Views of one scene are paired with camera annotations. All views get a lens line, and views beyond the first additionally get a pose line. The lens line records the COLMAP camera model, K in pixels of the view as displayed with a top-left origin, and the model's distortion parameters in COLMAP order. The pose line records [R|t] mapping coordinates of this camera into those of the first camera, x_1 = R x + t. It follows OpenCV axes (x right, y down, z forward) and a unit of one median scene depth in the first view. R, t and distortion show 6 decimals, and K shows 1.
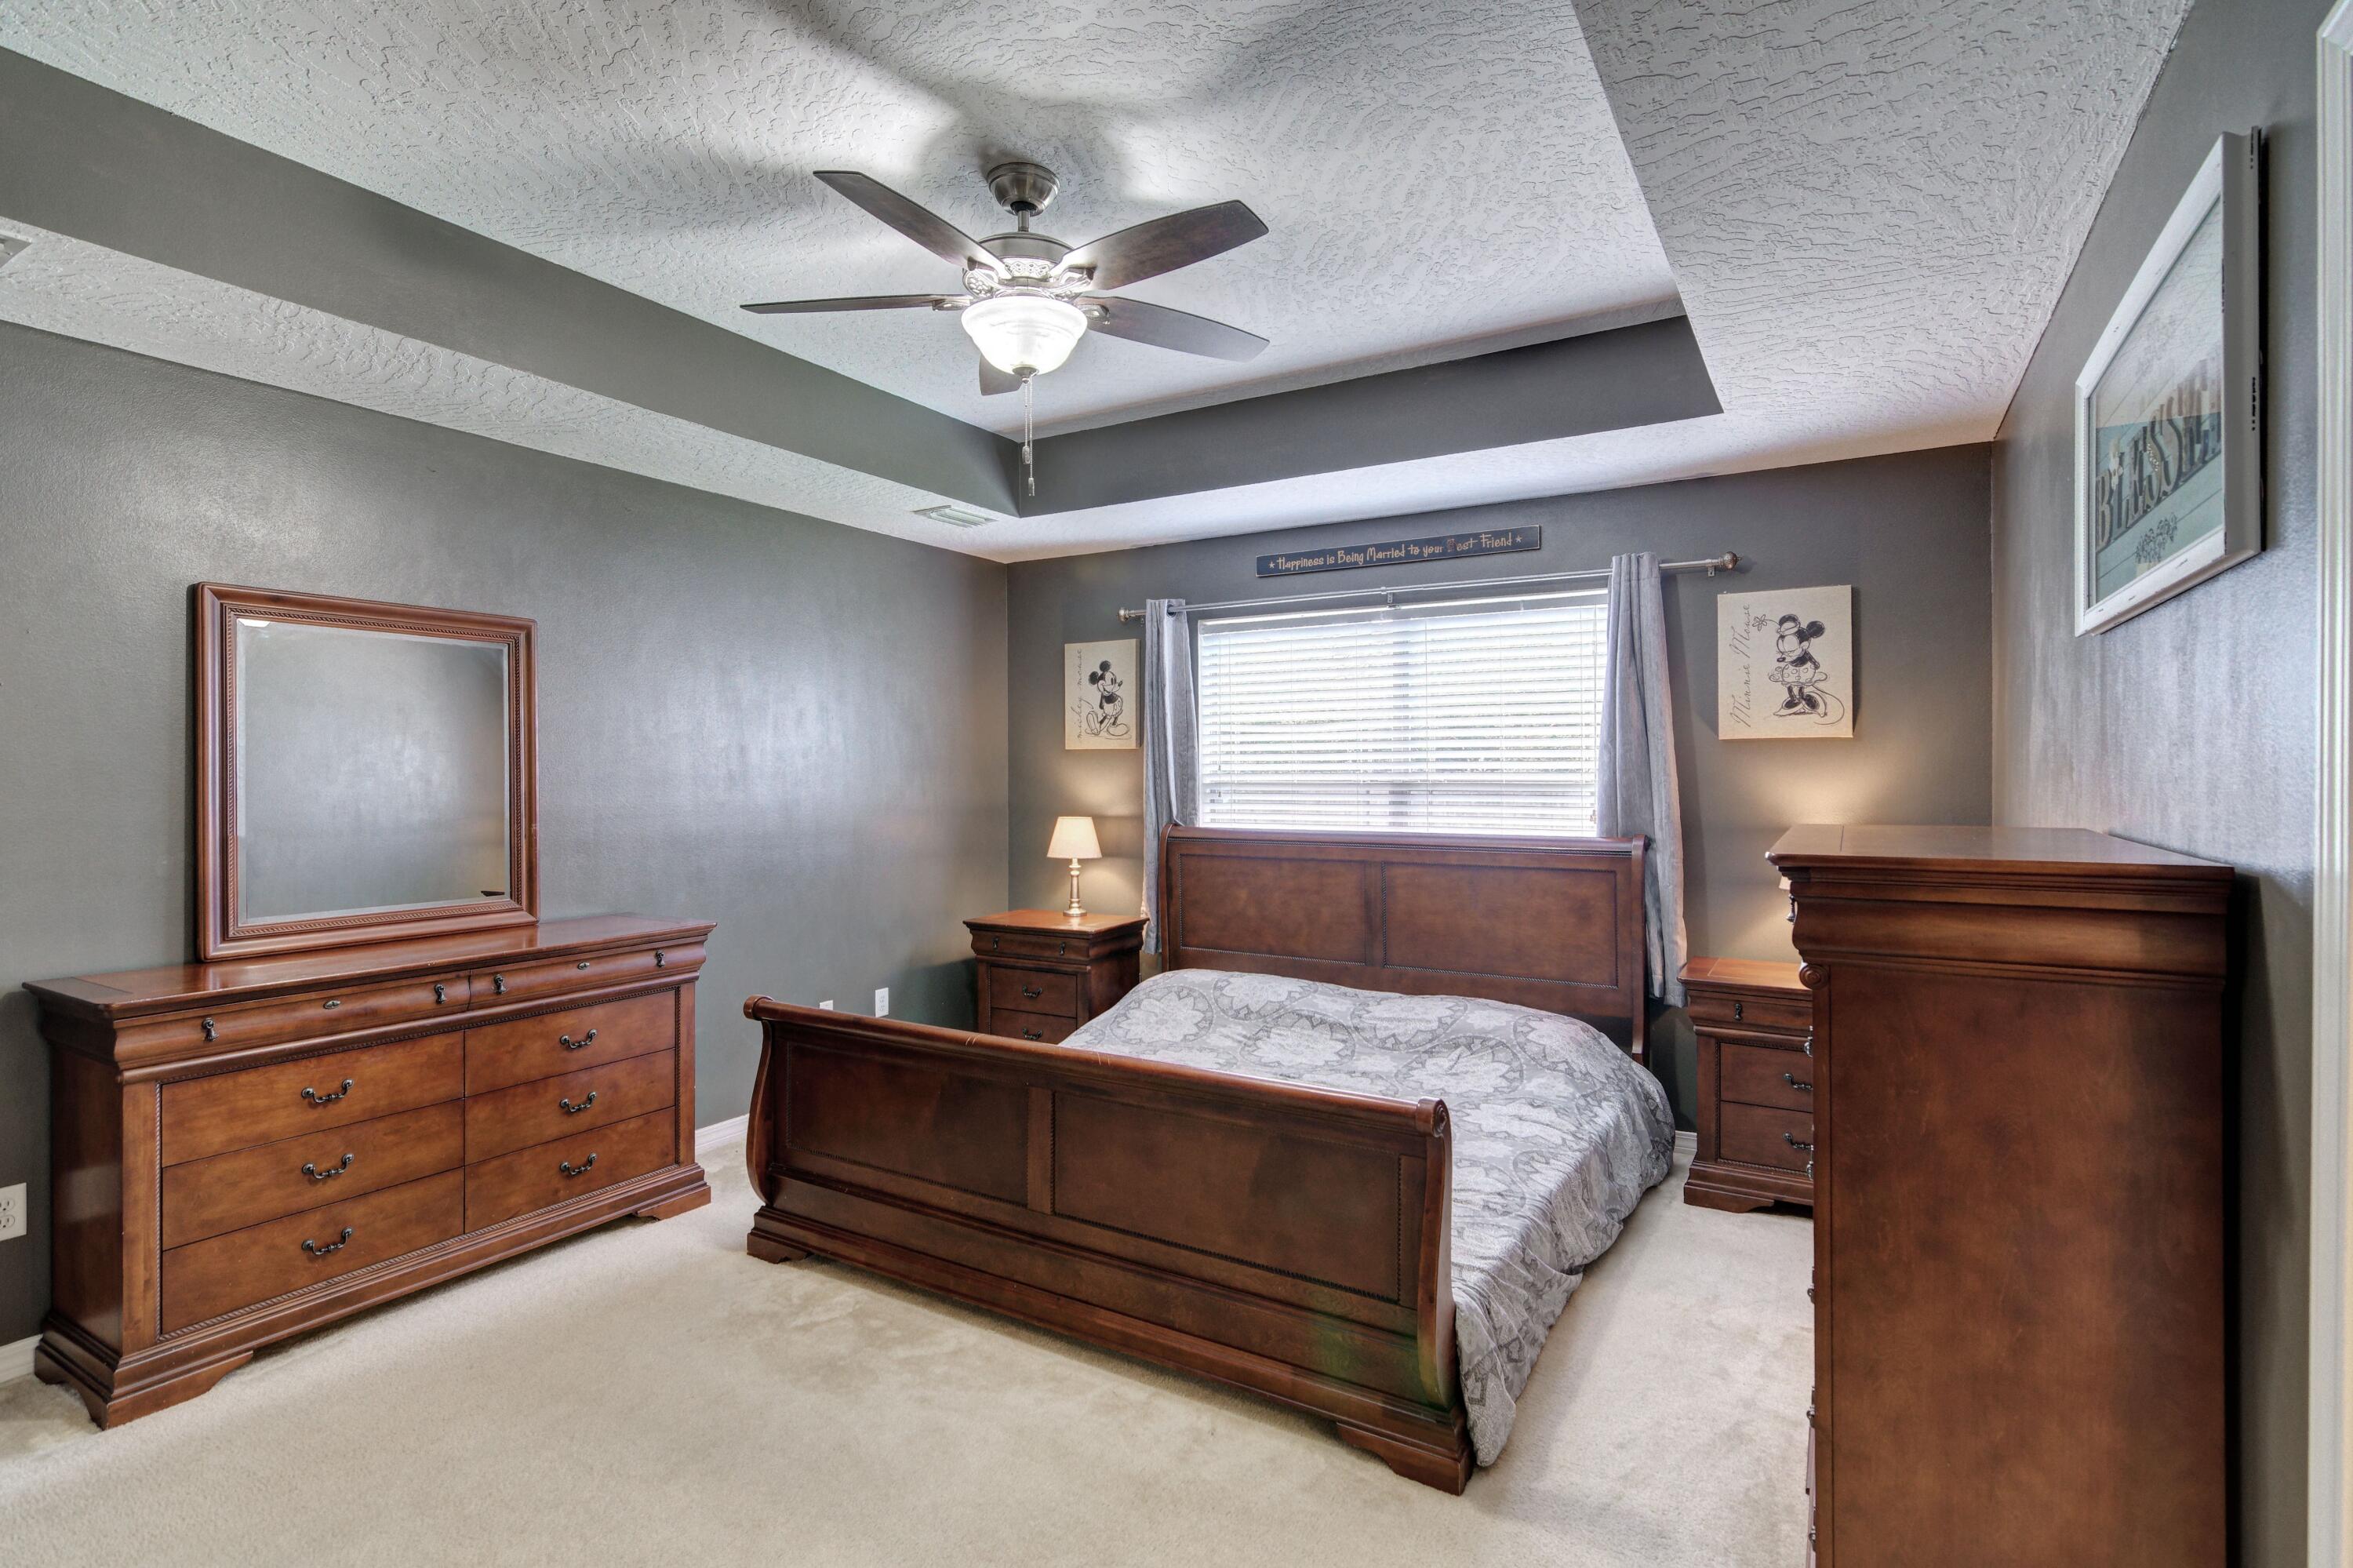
lens RADIAL K [[1151.8, 0, 1146.9], [0, 1151.8, 746.0], [0, 0, 1]] dist [0.001915, -0.000274]
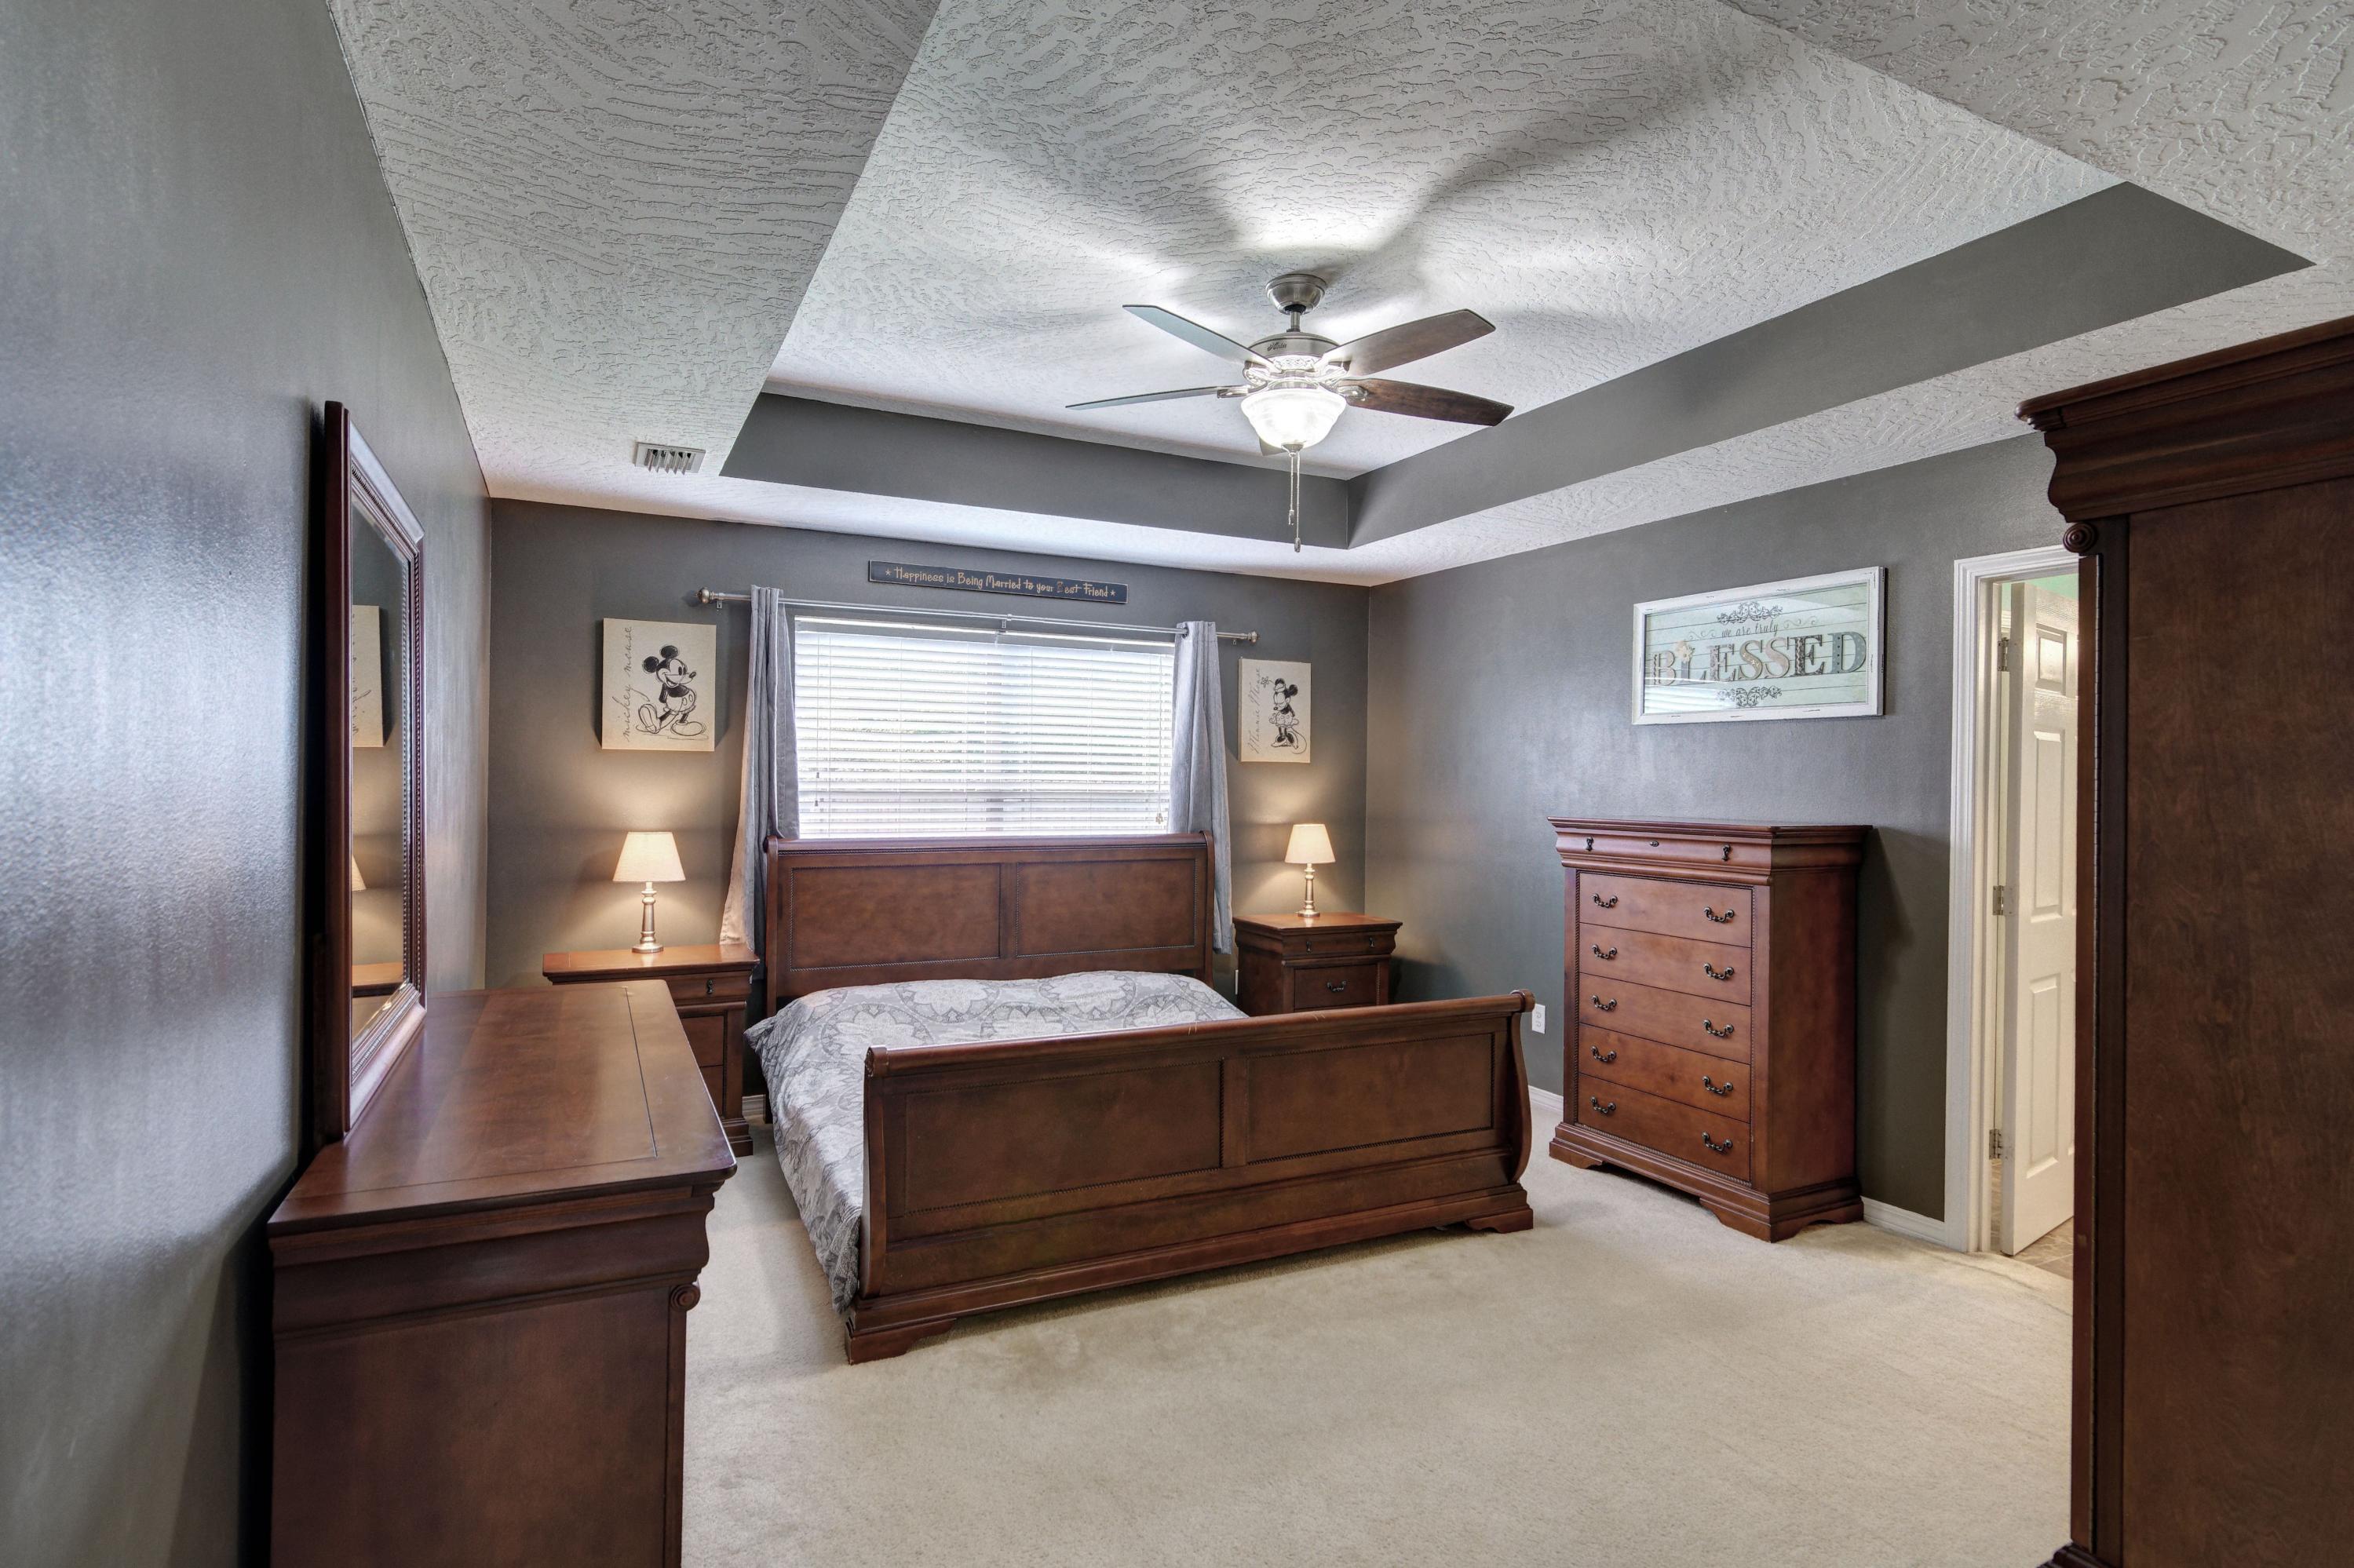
lens RADIAL K [[1183.6, 0, 1210.1], [0, 1183.6, 756.7], [0, 0, 1]] dist [0.002814, -0.000153]
pose [[0.512266, 0.025969, 0.858434, -0.672326], [-0.031106, 0.999448, -0.011673, 0.005665], [-0.858264, -0.020723, 0.512791, 0.253091]]
